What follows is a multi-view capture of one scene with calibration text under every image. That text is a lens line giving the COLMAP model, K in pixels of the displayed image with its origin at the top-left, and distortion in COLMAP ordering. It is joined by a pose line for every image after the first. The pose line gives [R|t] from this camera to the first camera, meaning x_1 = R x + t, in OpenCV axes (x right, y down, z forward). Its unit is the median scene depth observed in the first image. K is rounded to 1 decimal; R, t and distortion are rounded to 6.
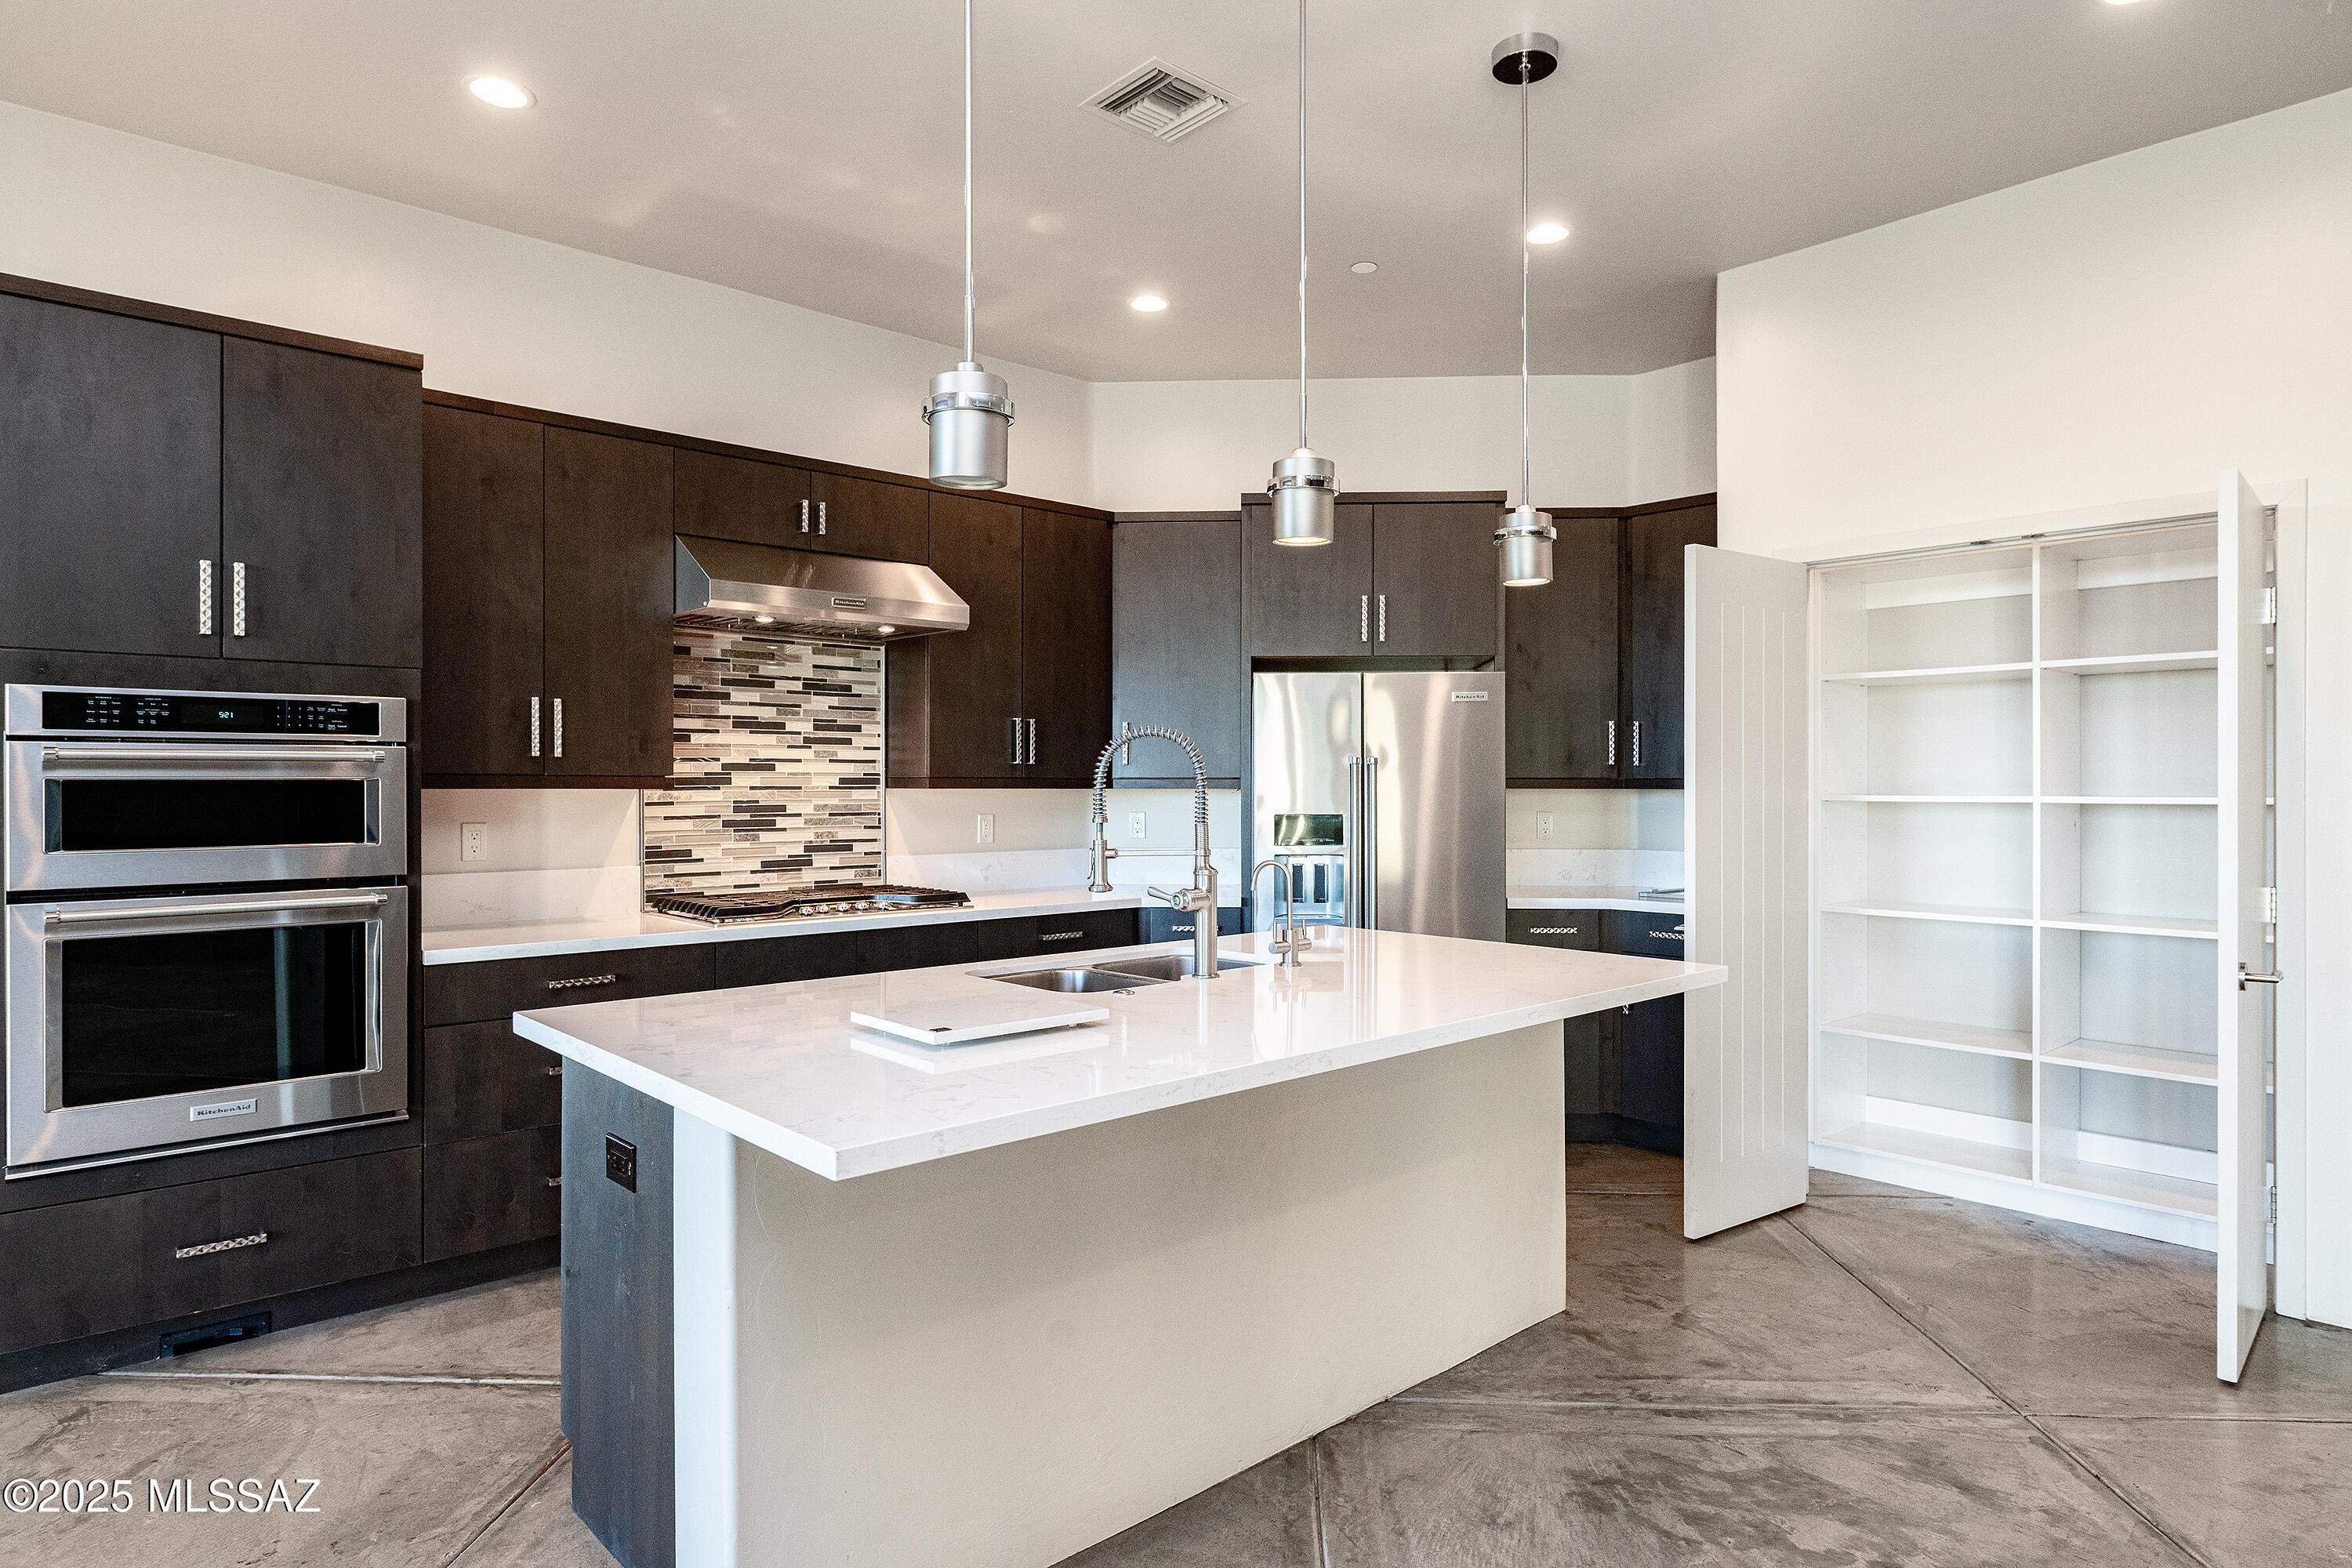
lens RADIAL K [[1326.1, 0, 1190.1], [0, 1326.1, 786.8], [0, 0, 1]] dist [0.000076, 0.002077]
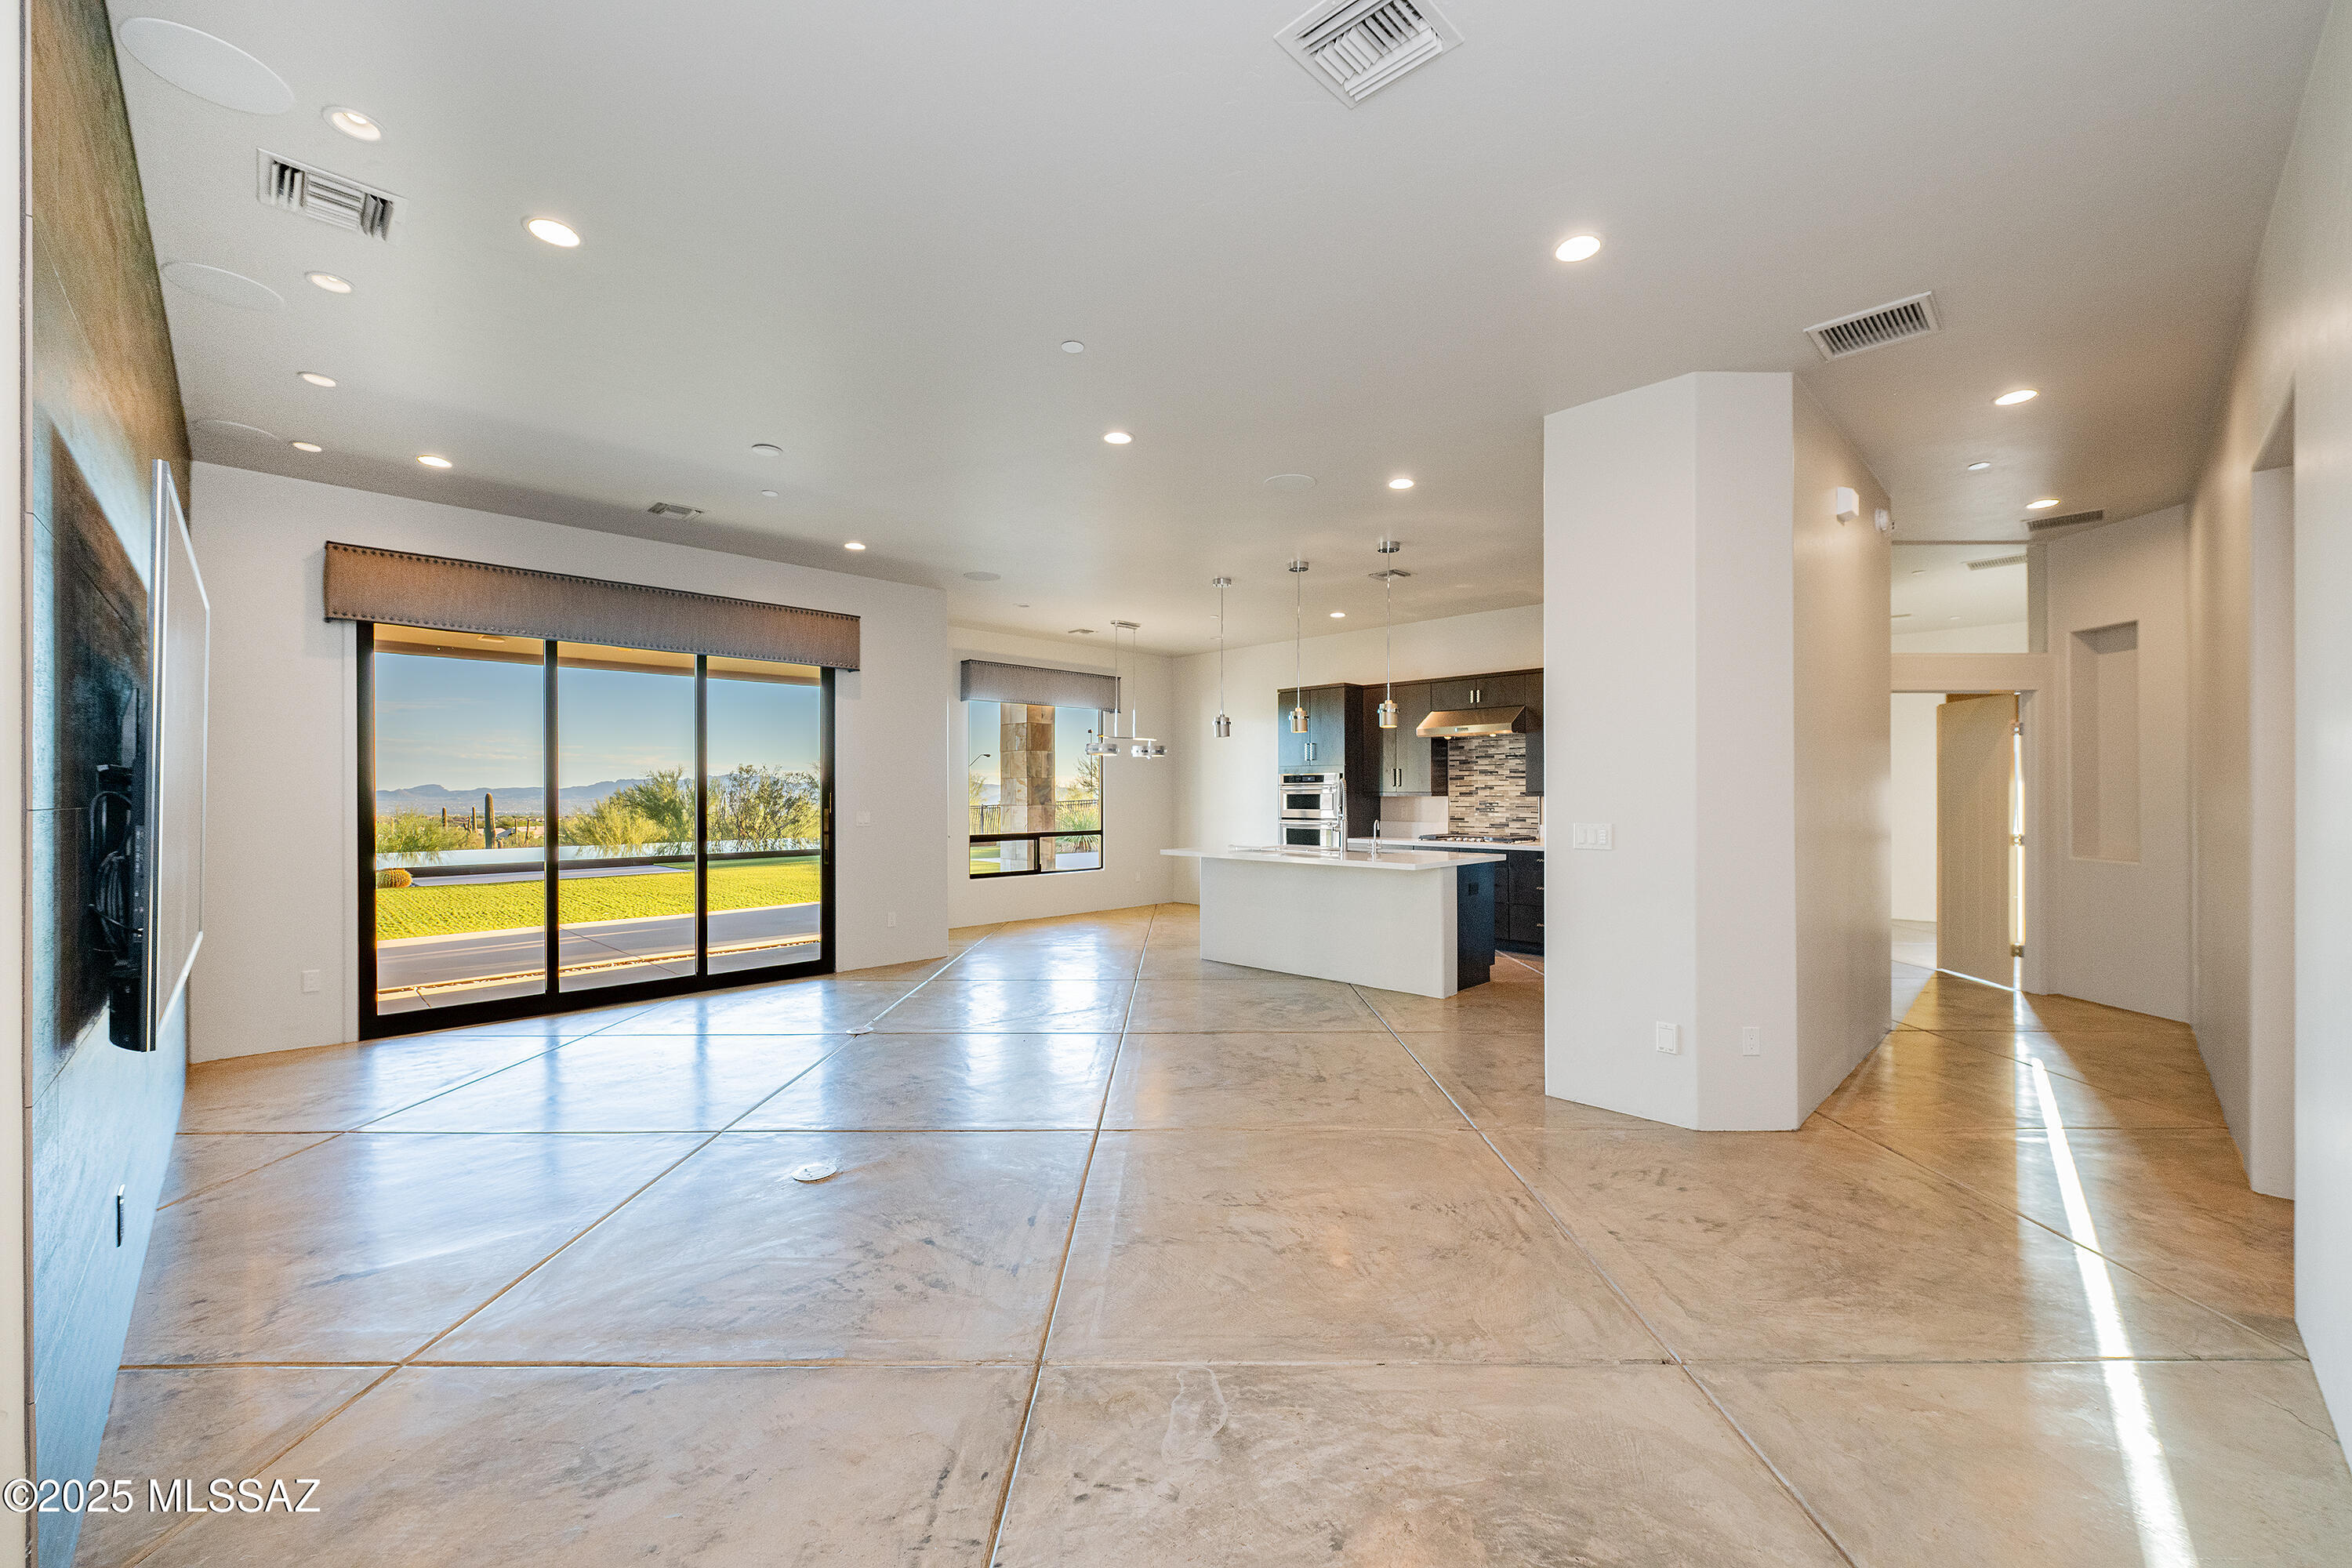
lens RADIAL K [[931.6, 0, 1188.6], [0, 931.6, 787.9], [0, 0, 1]] dist [0.003213, -0.000365]
pose [[0.050476, -0.004719, -0.998714, 1.572363], [-0.000714, 0.999988, -0.004762, -0.006272], [0.998725, 0.000954, 0.050472, 0.313718]]
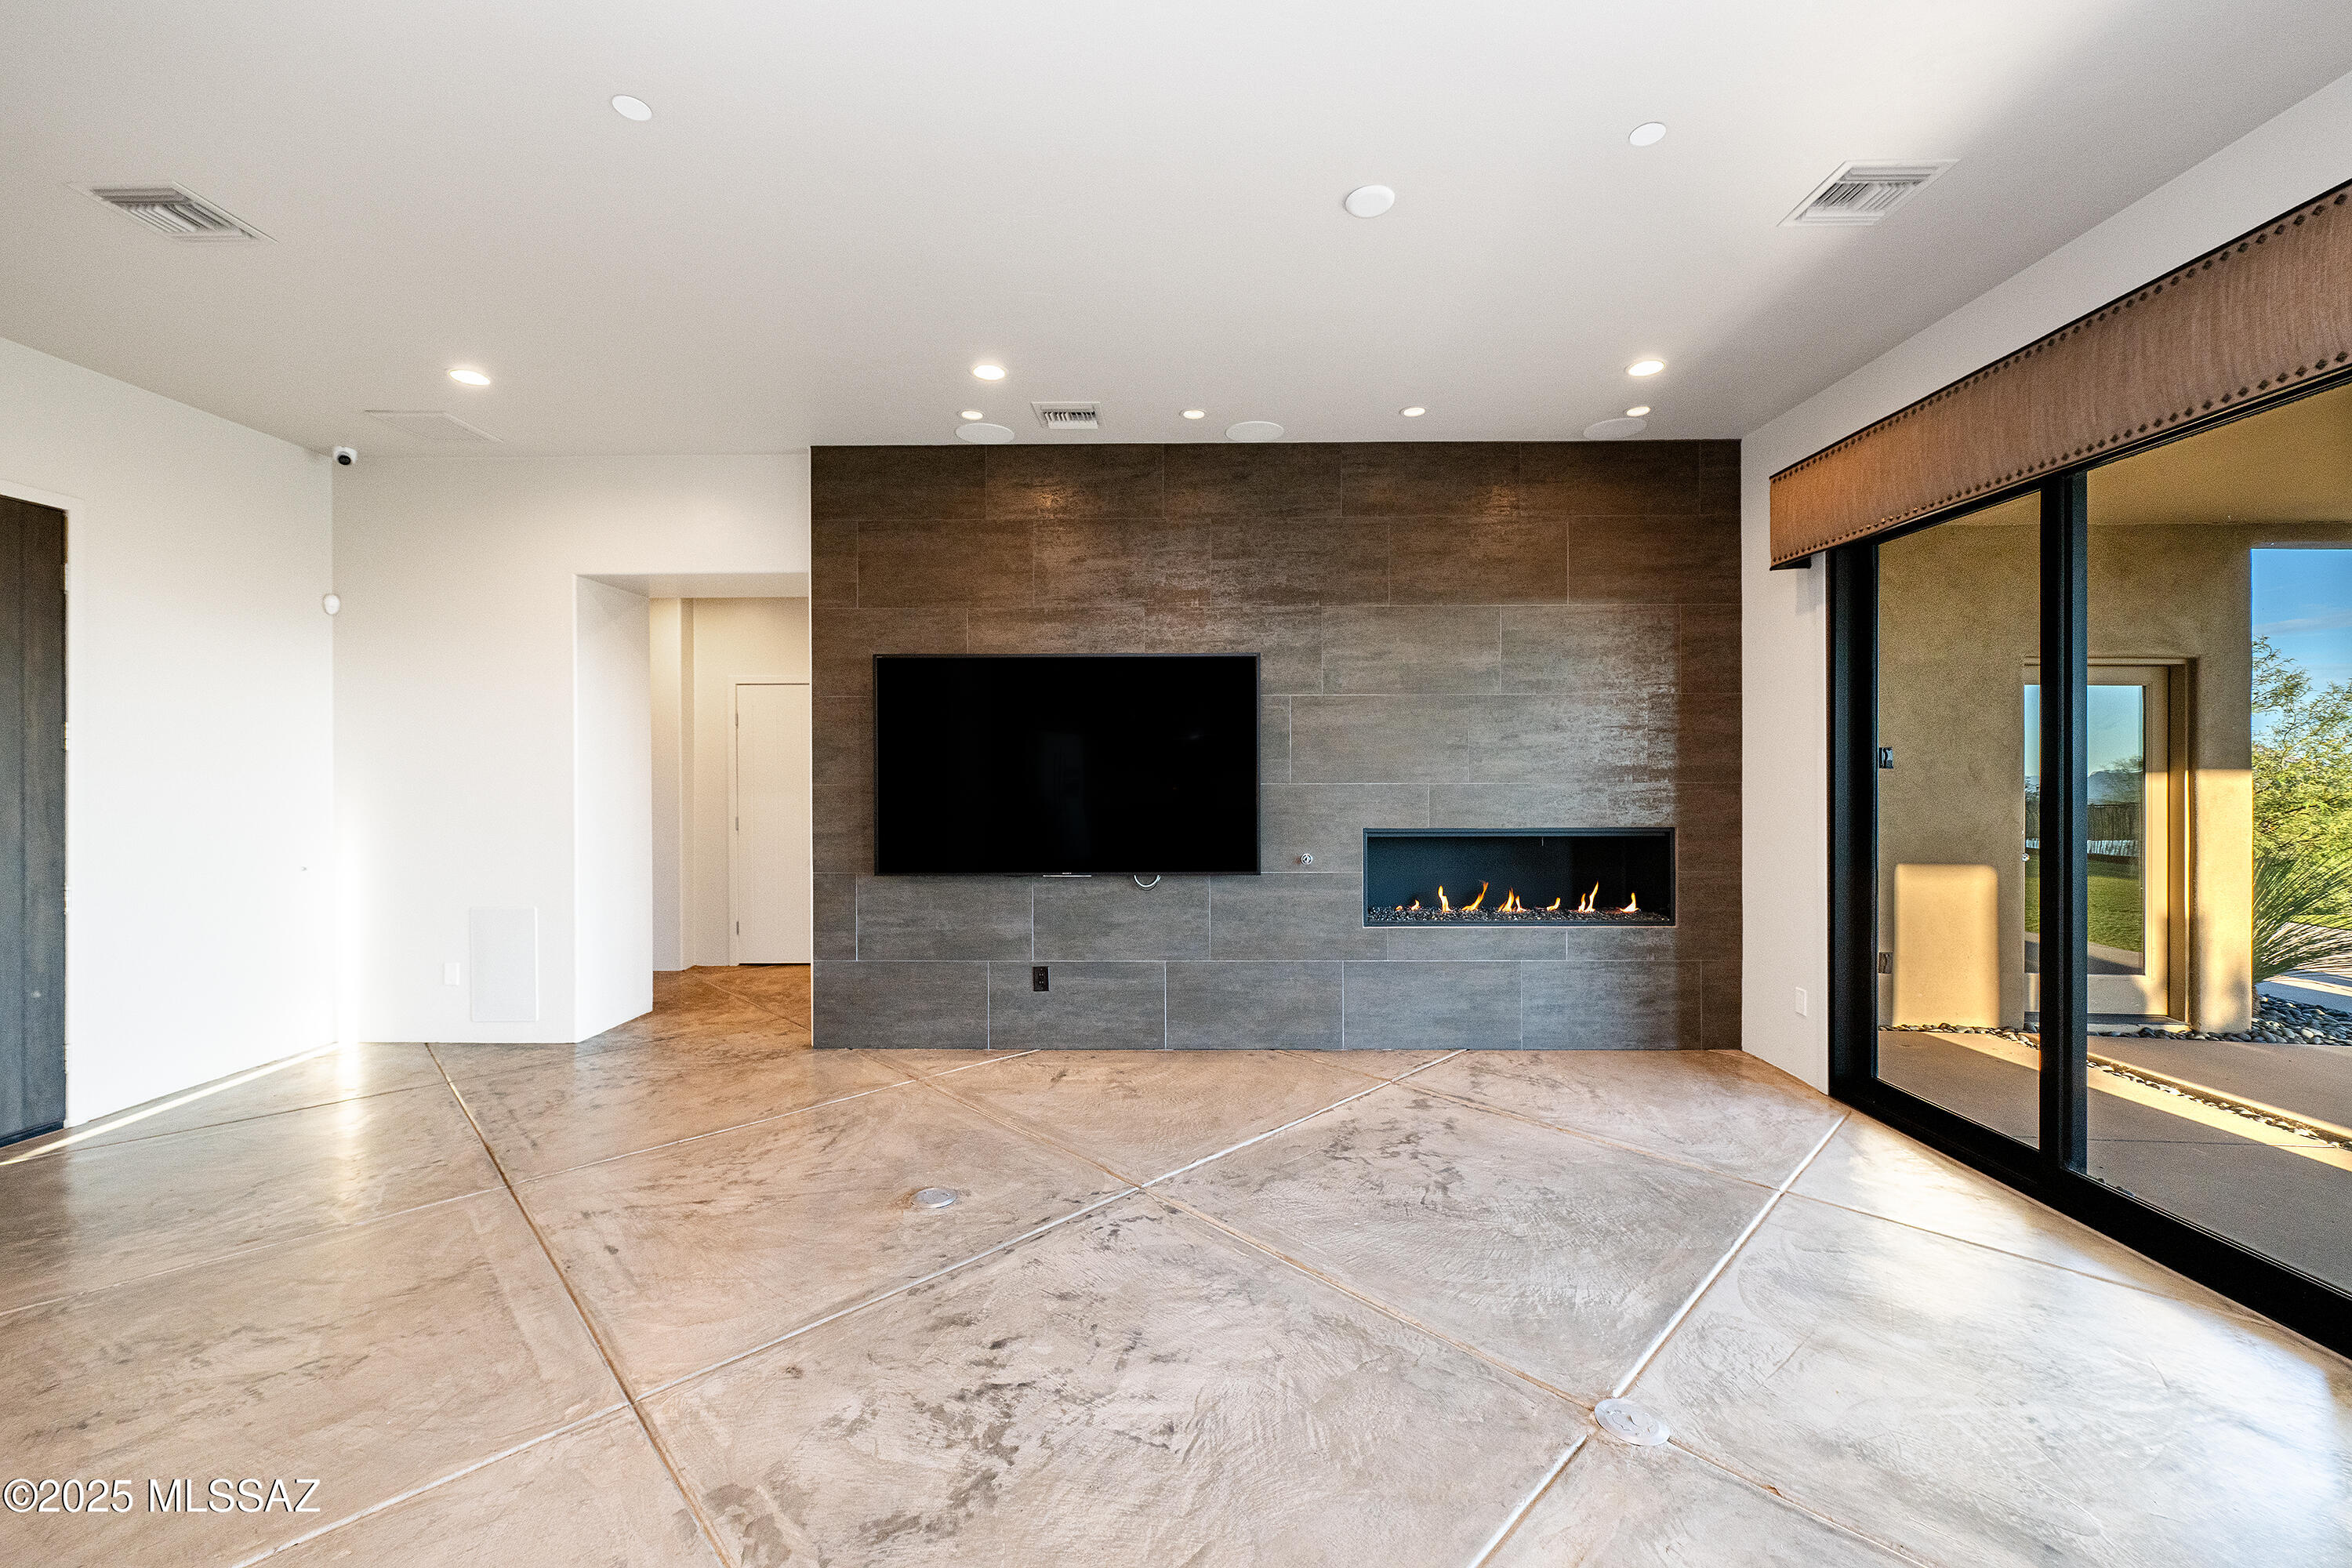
lens RADIAL K [[931.6, 0, 1180.8], [0, 931.6, 772.3], [0, 0, 1]] dist [0.003213, -0.000365]
pose [[-0.730981, -0.000327, 0.682398, 0.202726], [0.002382, 0.999993, 0.003031, -0.015952], [-0.682394, 0.003841, -0.730975, 0.428819]]
